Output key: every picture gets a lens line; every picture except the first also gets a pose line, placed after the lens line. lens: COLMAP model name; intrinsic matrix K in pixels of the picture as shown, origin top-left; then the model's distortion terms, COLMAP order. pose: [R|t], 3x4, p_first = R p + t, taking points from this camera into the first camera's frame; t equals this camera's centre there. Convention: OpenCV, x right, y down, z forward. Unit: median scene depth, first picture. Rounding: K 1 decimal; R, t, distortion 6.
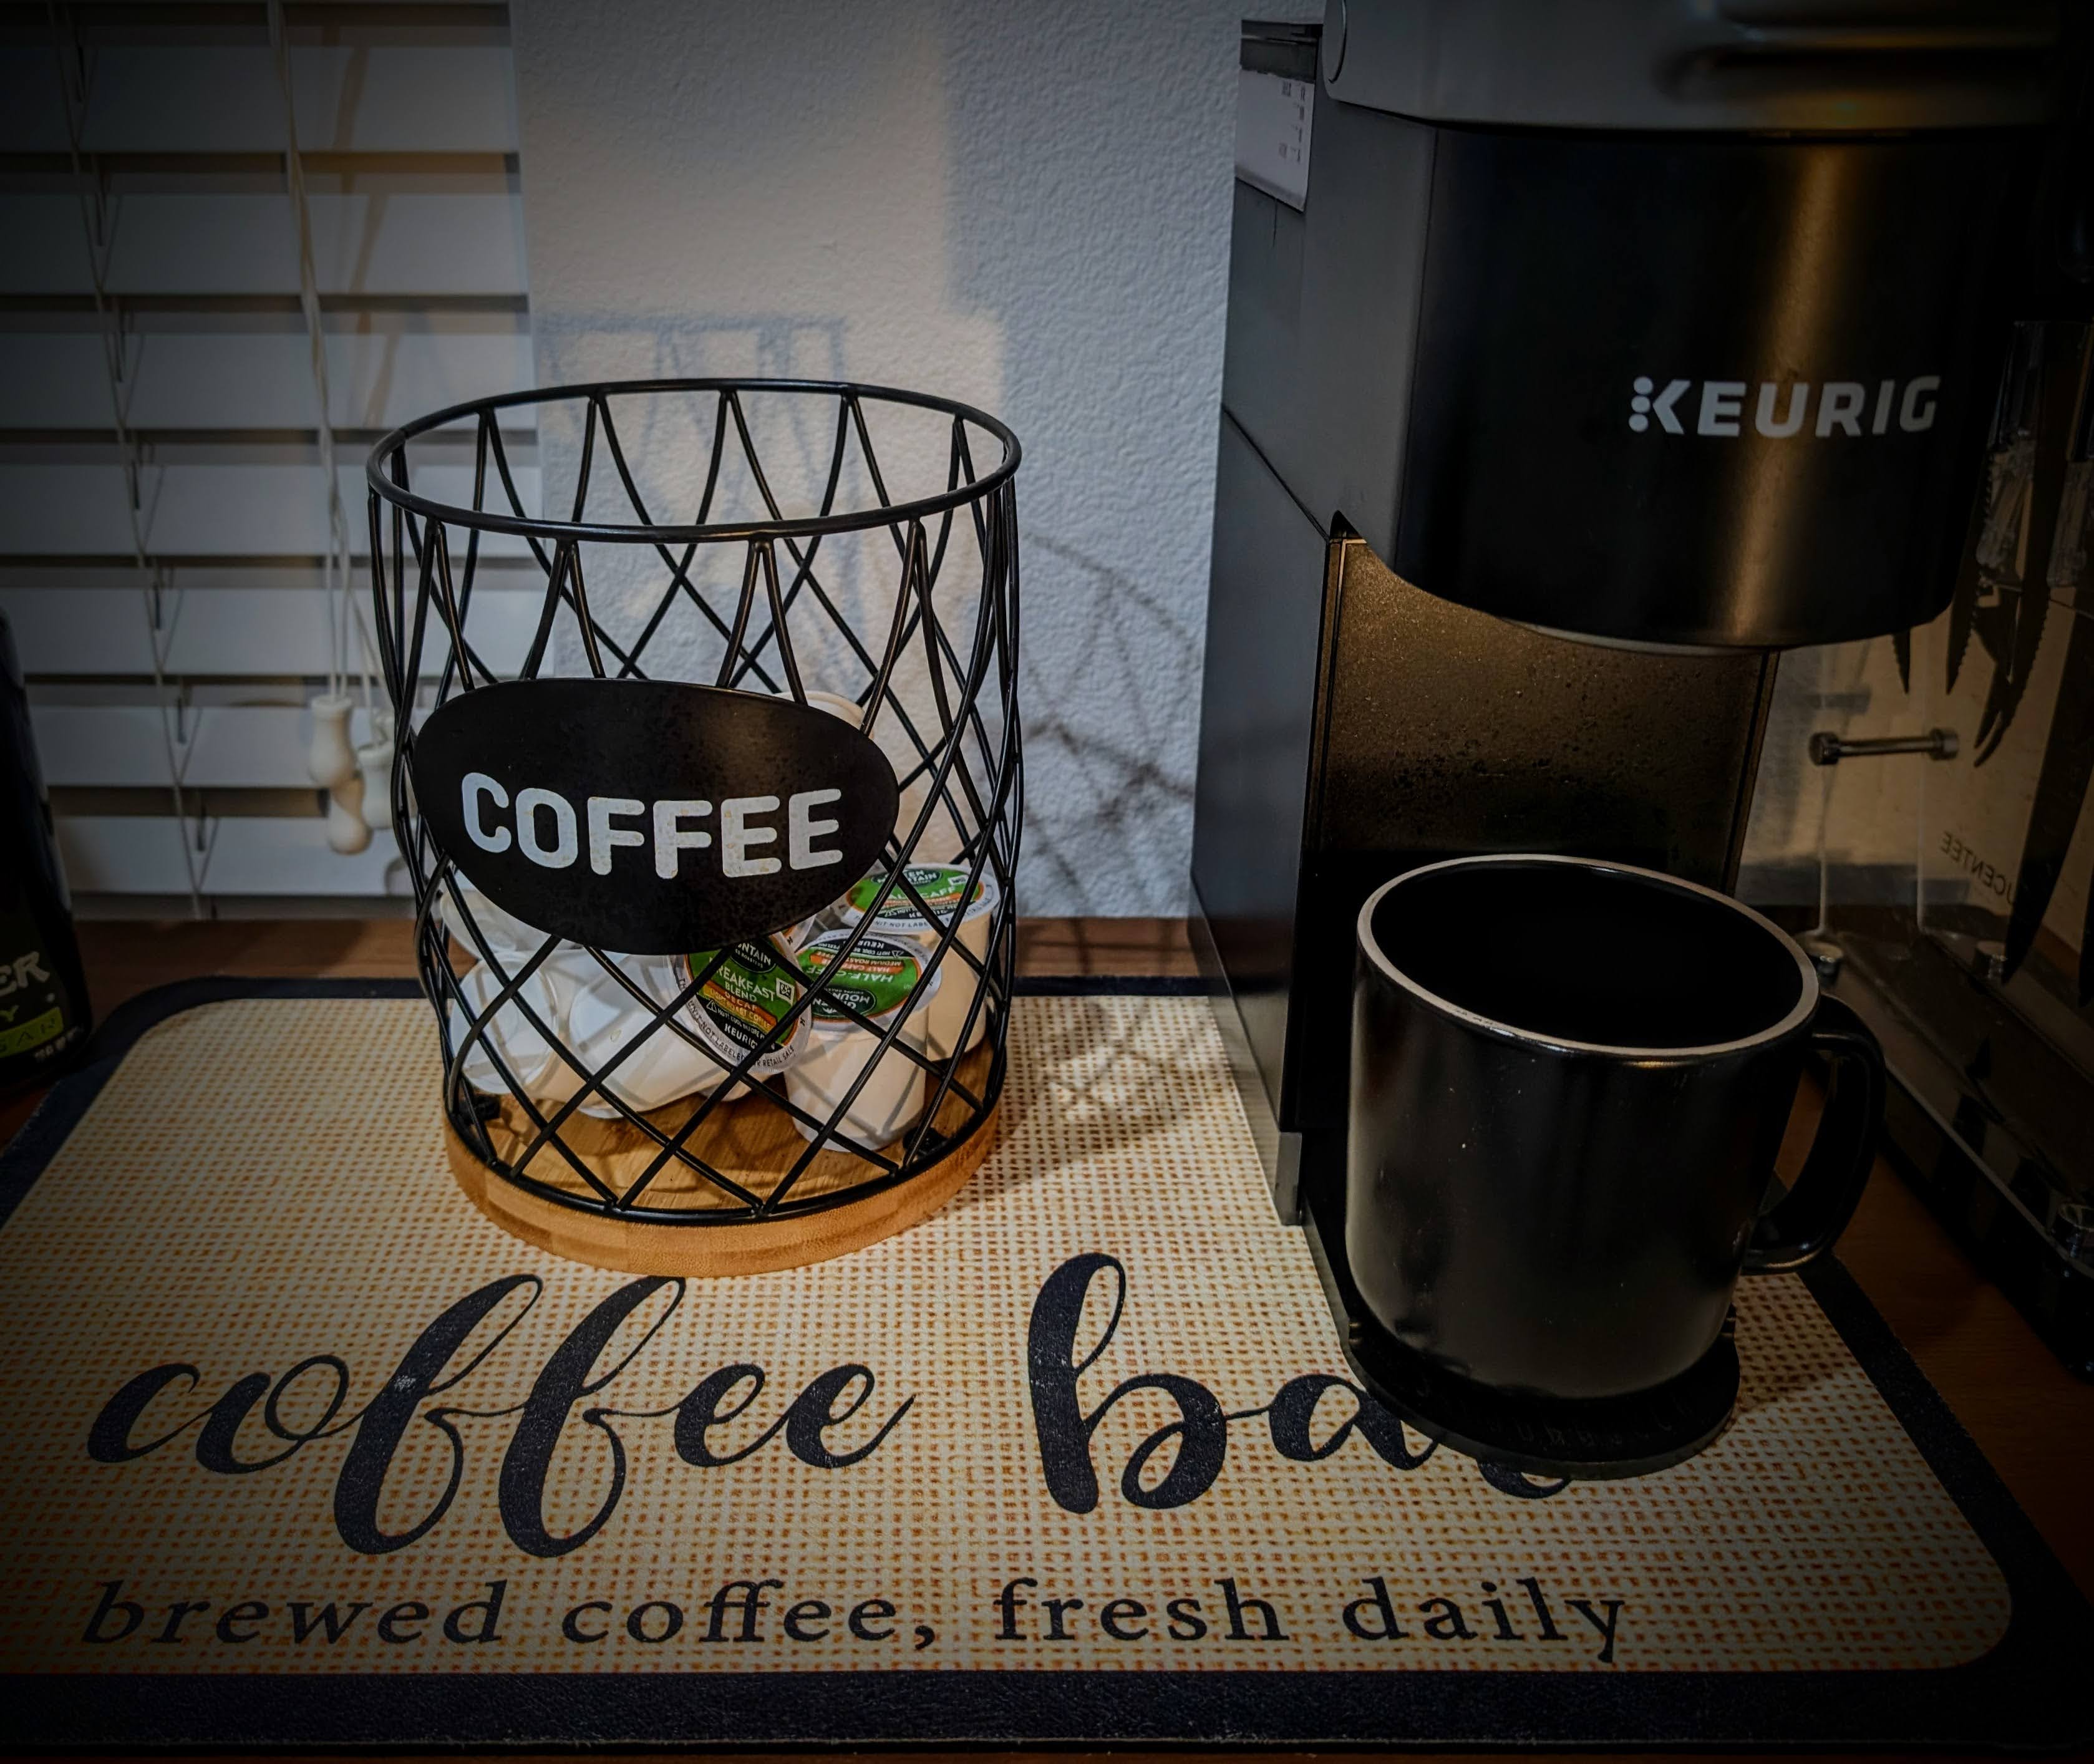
lens RADIAL K [[1790.0, 0, 951.9], [0, 1790.0, 810.2], [0, 0, 1]] dist [-0.004694, -0.004651]
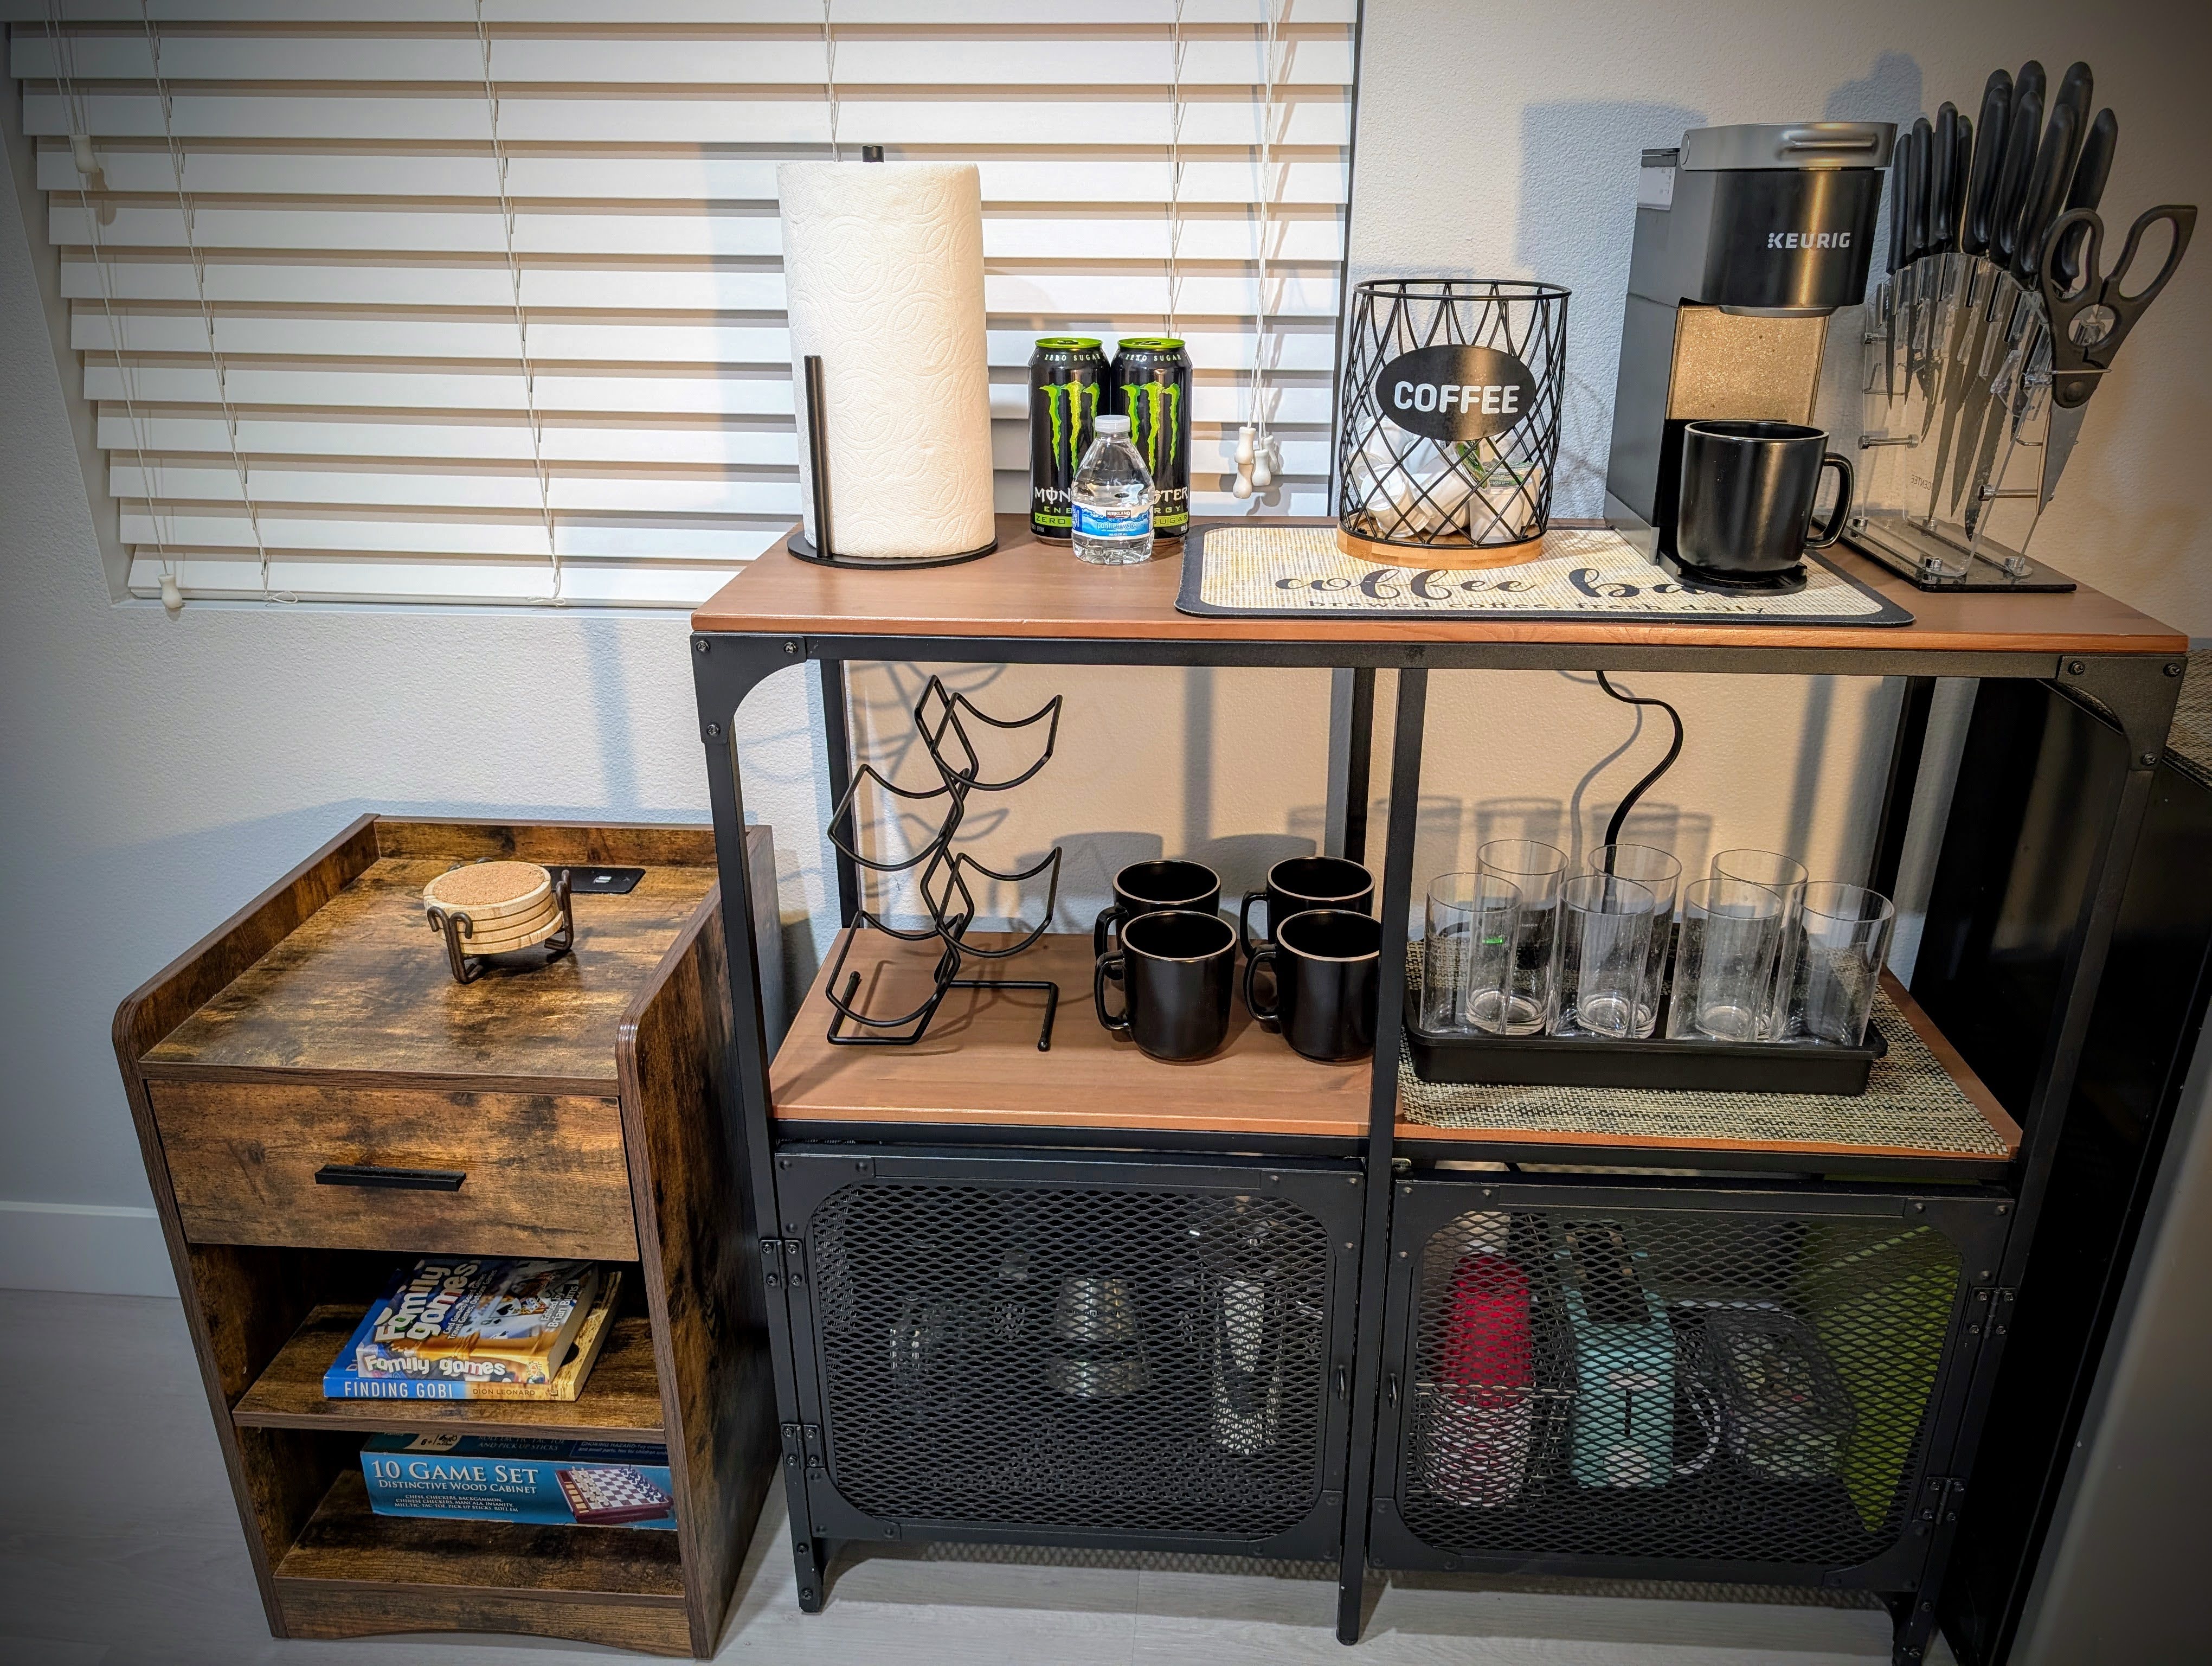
lens RADIAL K [[1551.2, 0, 1144.7], [0, 1551.2, 835.8], [0, 0, 1]] dist [-0.005930, -0.003464]
pose [[0.997472, 0.025534, -0.066307, -0.519802], [-0.026827, 0.999466, -0.018674, 0.849786], [0.065795, 0.020405, 0.997624, -1.758539]]
